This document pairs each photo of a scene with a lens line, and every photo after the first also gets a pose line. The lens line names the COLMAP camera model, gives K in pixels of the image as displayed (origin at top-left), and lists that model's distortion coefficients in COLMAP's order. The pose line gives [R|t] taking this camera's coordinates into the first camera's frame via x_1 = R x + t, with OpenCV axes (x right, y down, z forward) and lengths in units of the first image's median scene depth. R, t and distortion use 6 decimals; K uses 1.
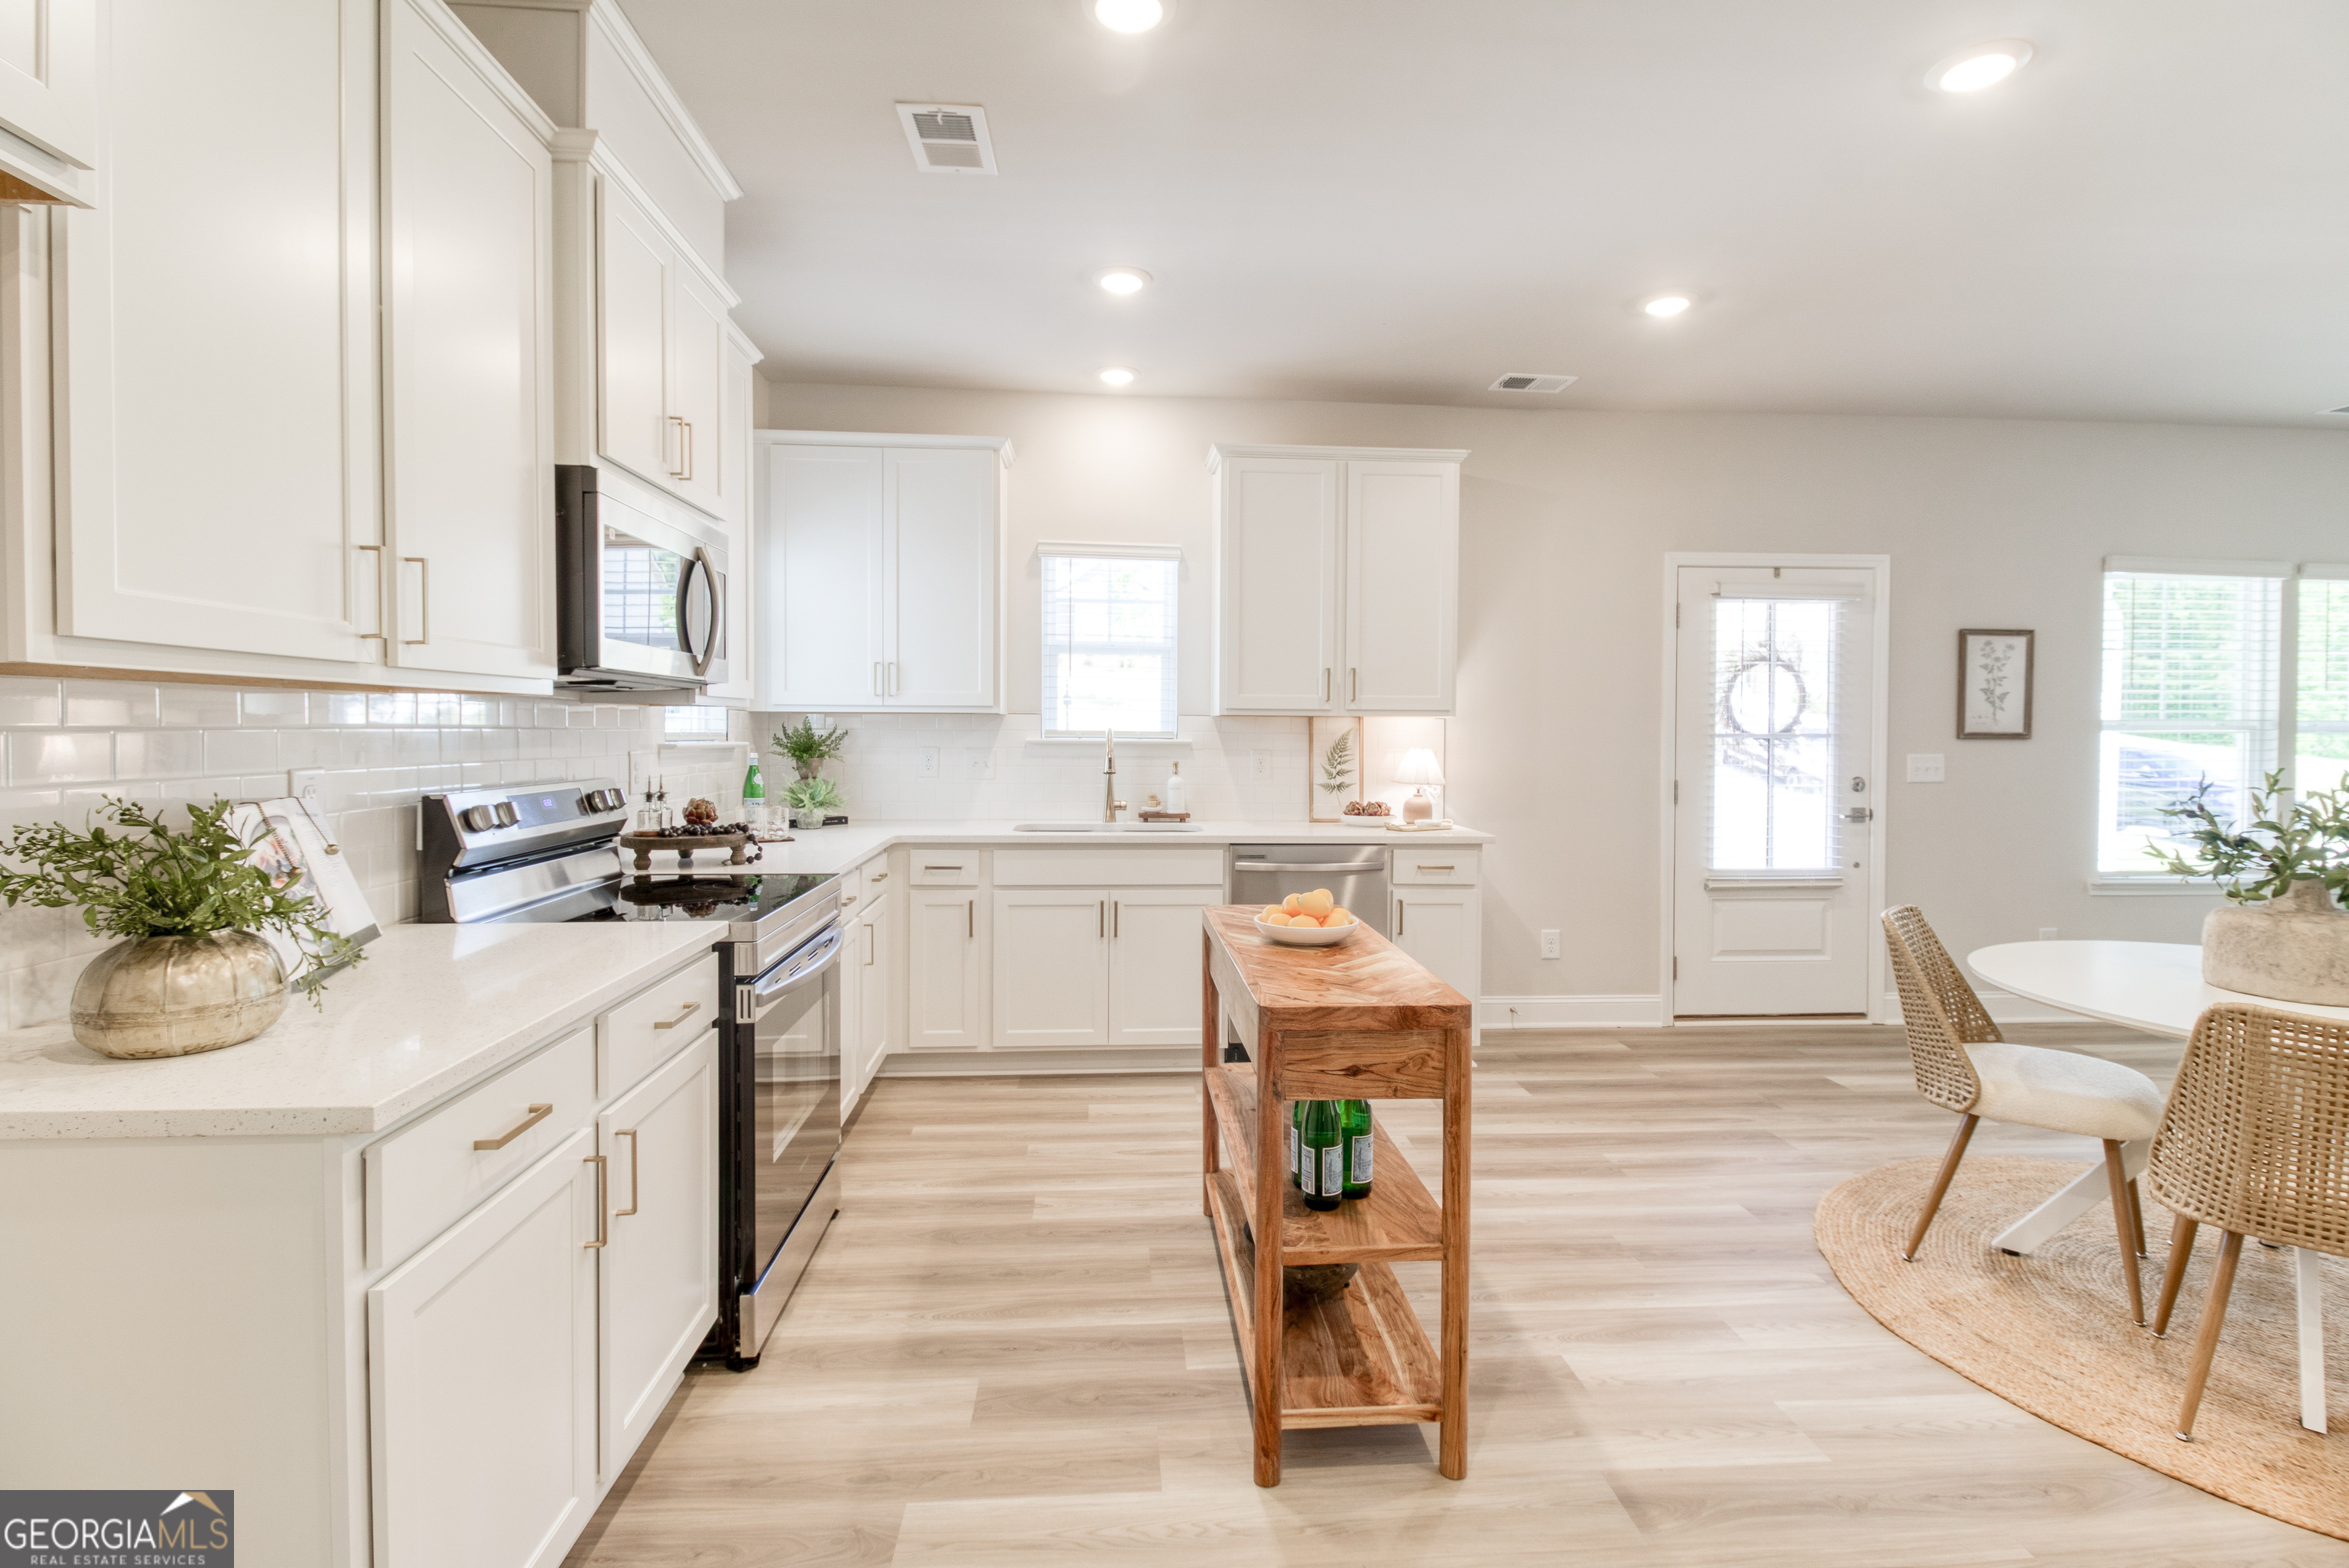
lens RADIAL K [[1093.4, 0, 1161.9], [0, 1093.4, 751.4], [0, 0, 1]] dist [0.014721, -0.011424]
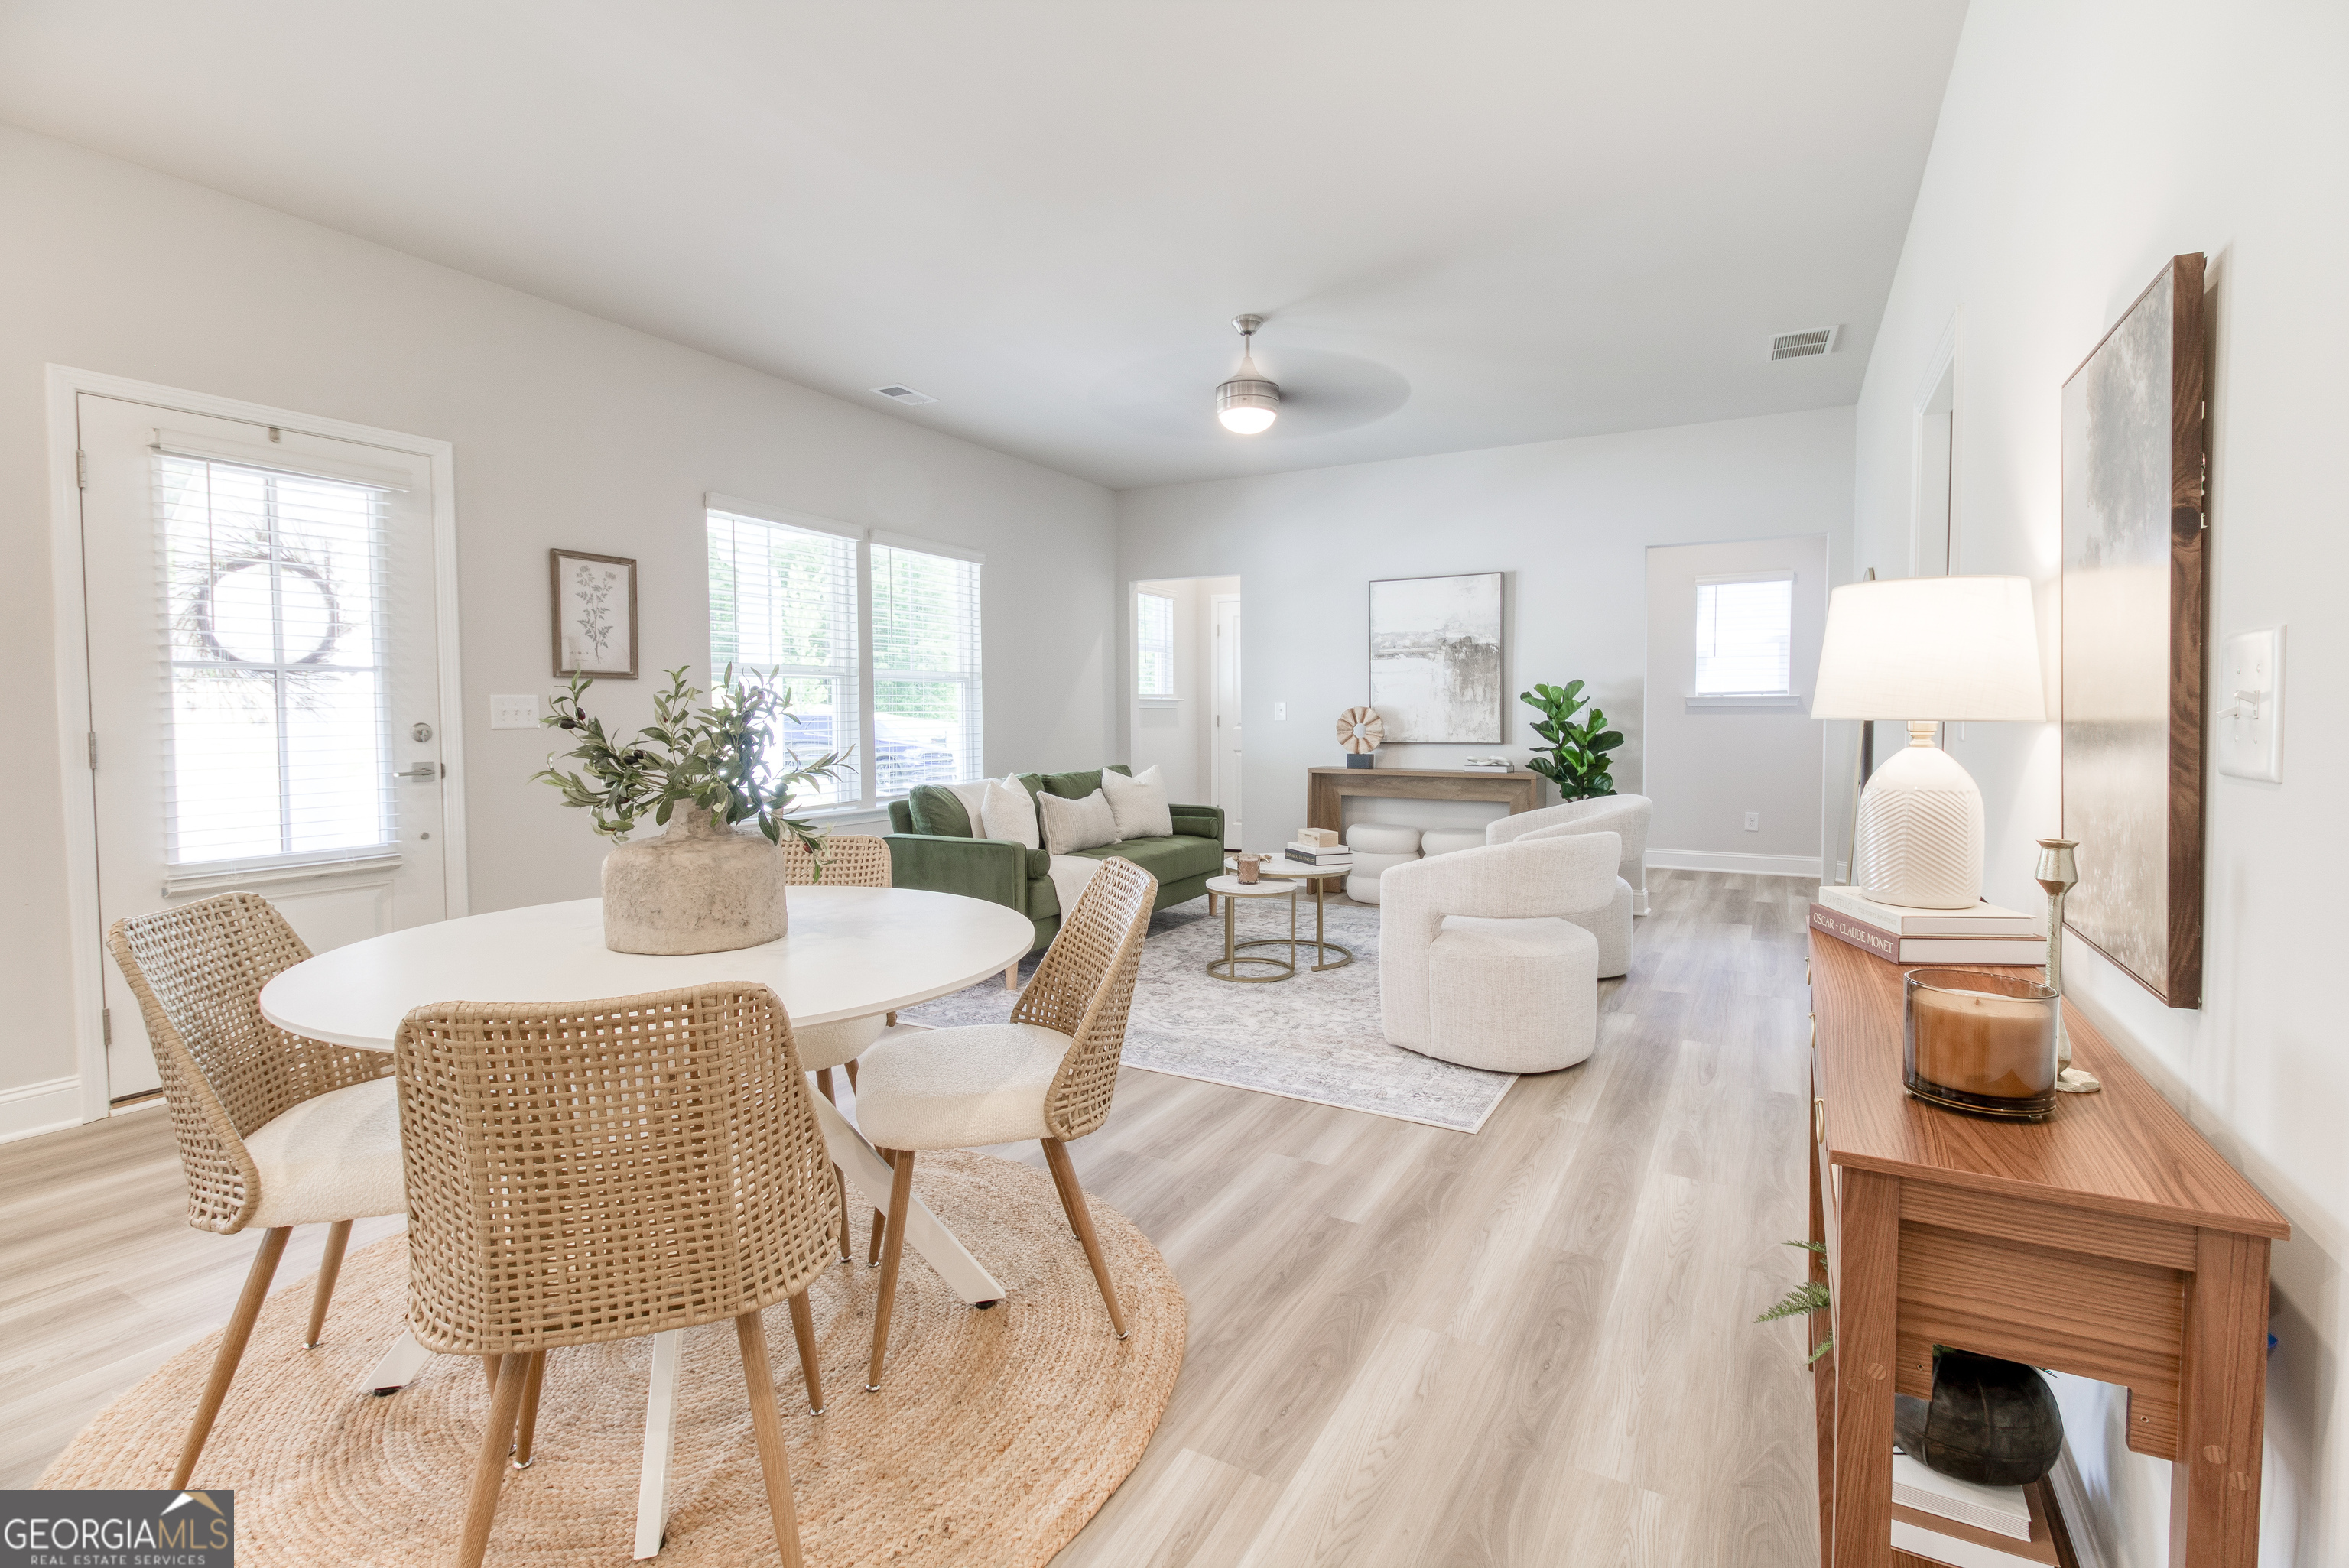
lens RADIAL K [[1073.1, 0, 1181.5], [0, 1073.1, 755.2], [0, 0, 1]] dist [0.028800, -0.018951]
pose [[0.542161, -0.040314, 0.839307, 0.285758], [0.022459, 0.999187, 0.033485, 0.033046], [-0.839974, 0.000695, 0.542626, 0.133926]]
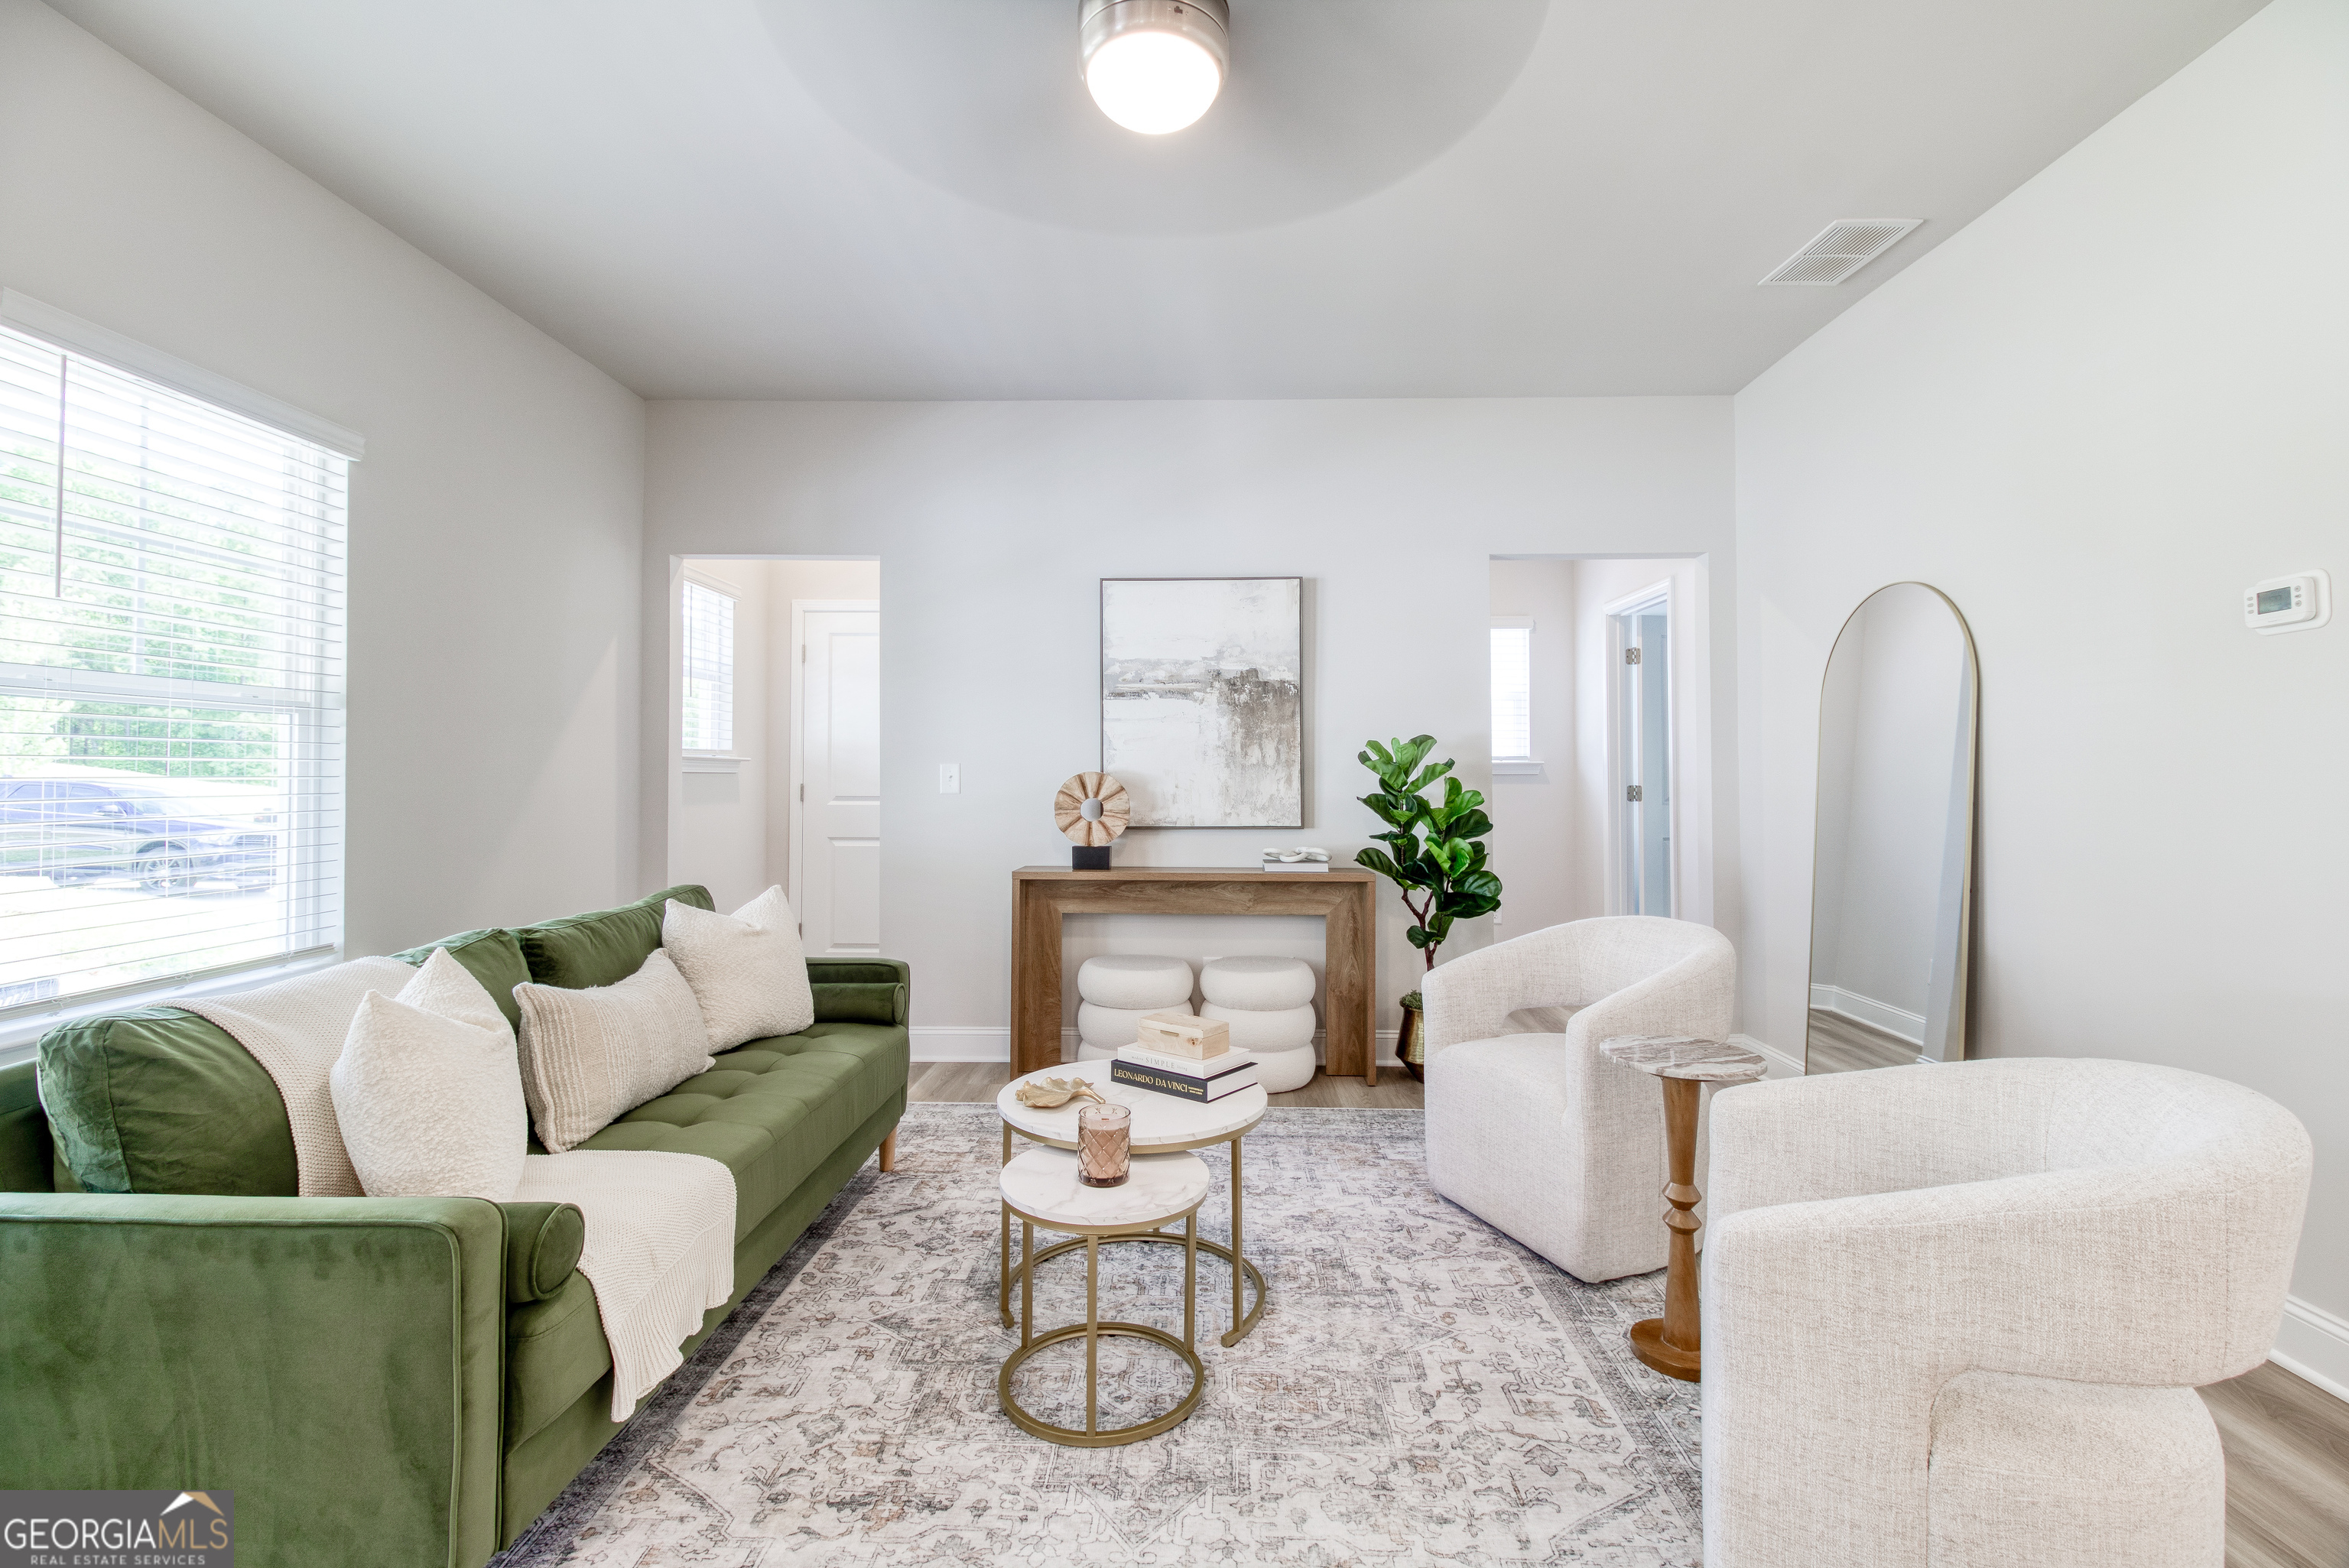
lens RADIAL K [[1073.1, 0, 1181.5], [0, 1073.1, 755.2], [0, 0, 1]] dist [0.028800, -0.018951]
pose [[0.099550, 0.015131, 0.994918, 0.709589], [0.018155, 0.999690, -0.017020, 0.024710], [-0.994867, 0.019757, 0.099244, 0.533460]]
